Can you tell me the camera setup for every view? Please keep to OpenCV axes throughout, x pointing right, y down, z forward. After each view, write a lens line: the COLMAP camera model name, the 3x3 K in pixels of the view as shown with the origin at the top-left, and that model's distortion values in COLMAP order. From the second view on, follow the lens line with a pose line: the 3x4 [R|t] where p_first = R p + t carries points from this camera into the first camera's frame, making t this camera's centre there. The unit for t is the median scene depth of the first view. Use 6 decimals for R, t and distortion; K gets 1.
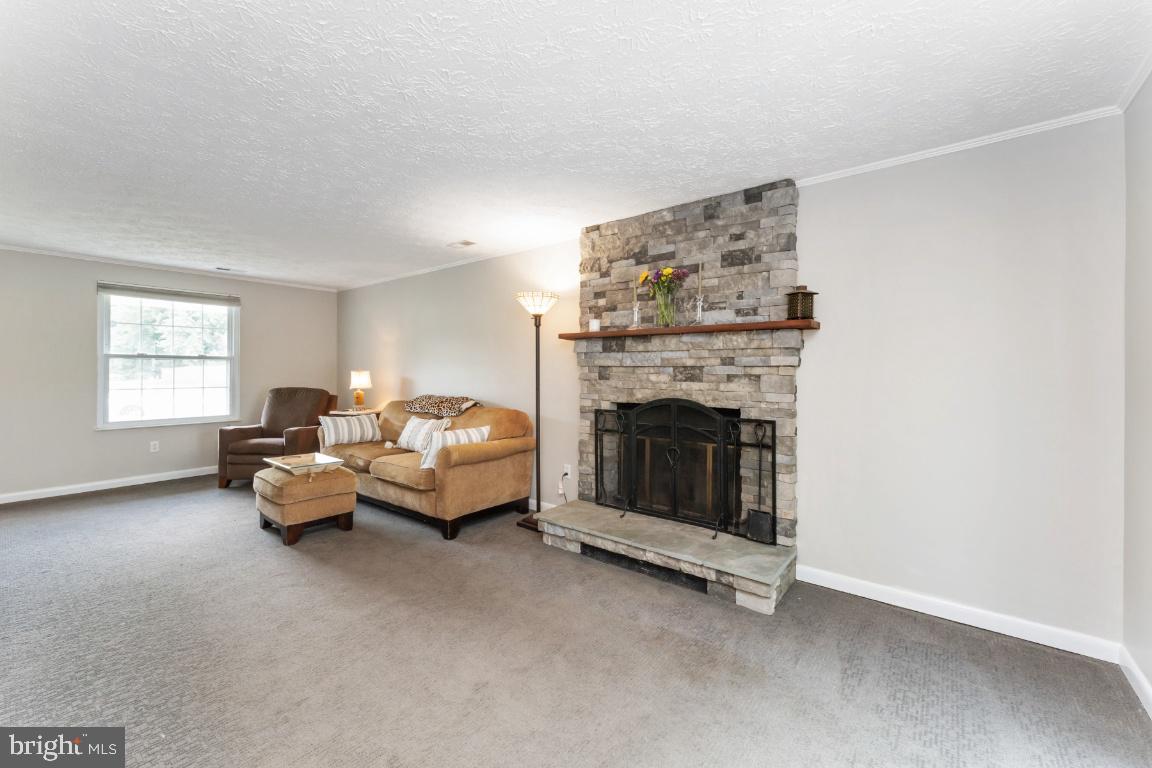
lens RADIAL K [[457.8, 0, 573.3], [0, 457.8, 376.1], [0, 0, 1]] dist [0.000047, -0.000059]
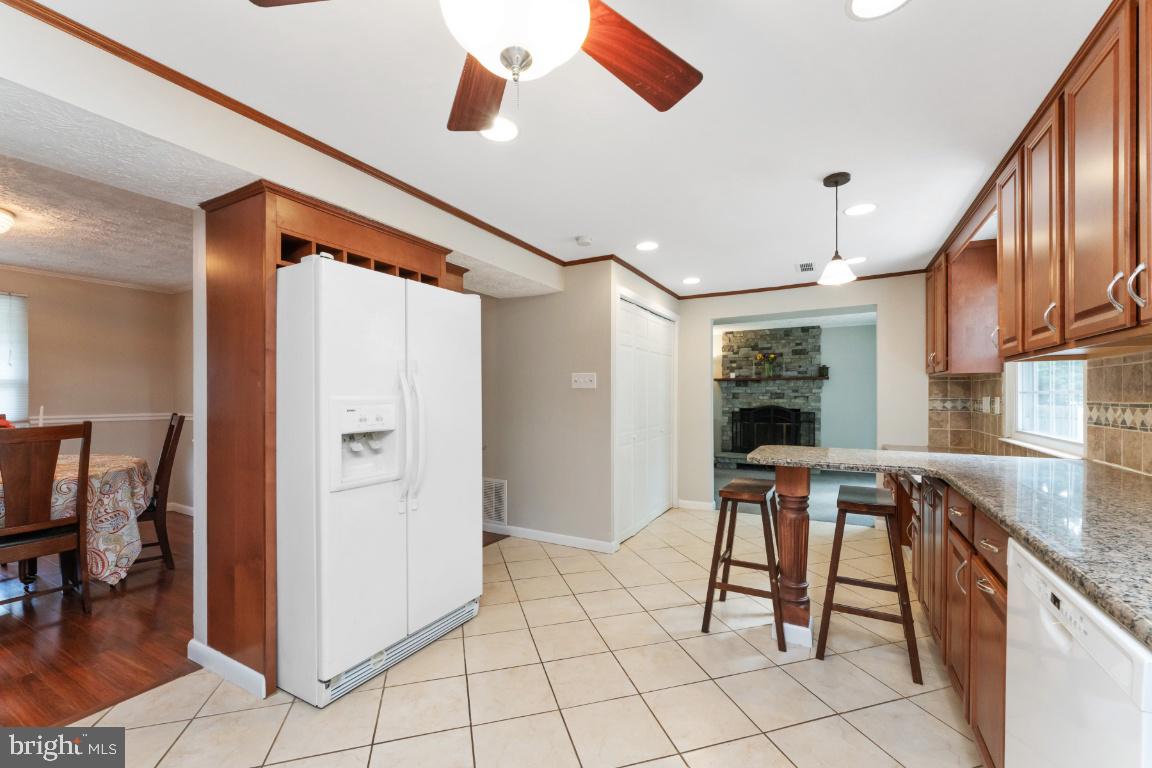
lens RADIAL K [[471.7, 0, 580.6], [0, 471.7, 400.7], [0, 0, 1]] dist [0.000018, -0.000061]
pose [[0.984010, -0.007090, 0.177974, -1.221652], [0.006838, 0.999975, 0.002030, 0.008741], [-0.177984, -0.000781, 0.984033, -1.306191]]
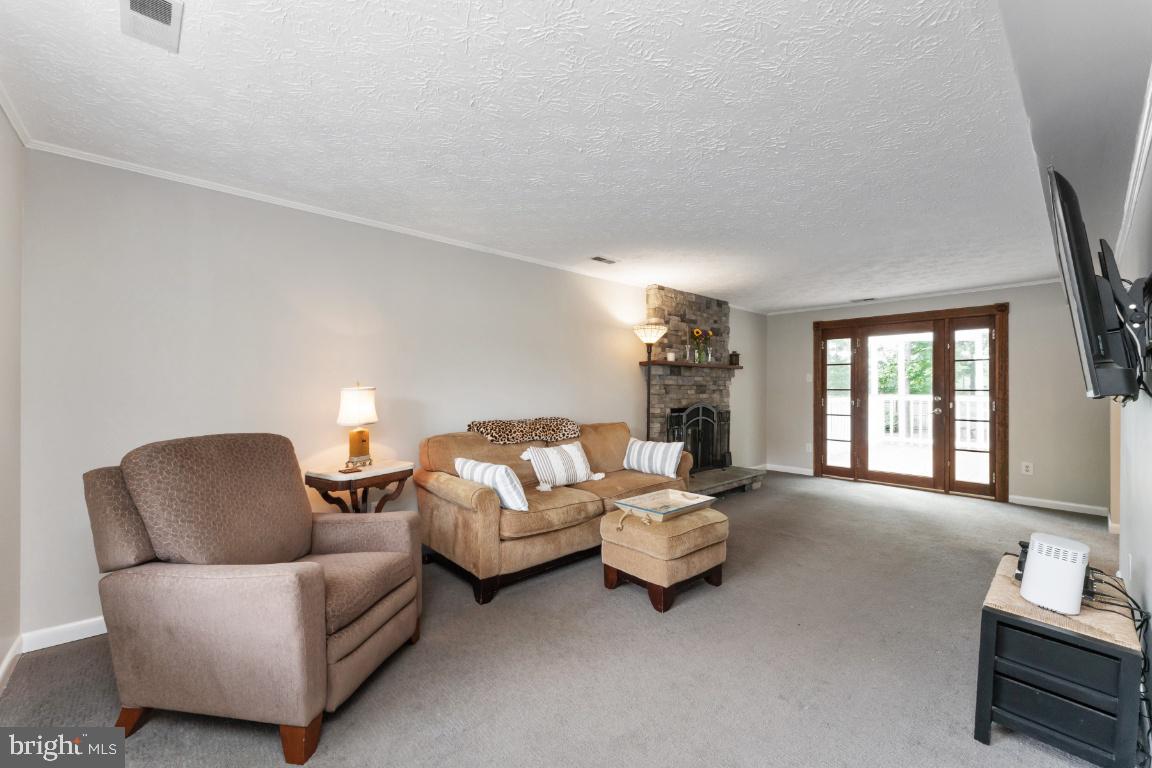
lens RADIAL K [[457.8, 0, 573.3], [0, 457.8, 376.1], [0, 0, 1]] dist [0.000047, -0.000059]
pose [[0.169106, 0.016486, 0.985460, -1.542905], [0.003065, 0.999846, -0.017252, -0.026519], [-0.985593, 0.005938, 0.169030, 1.133690]]
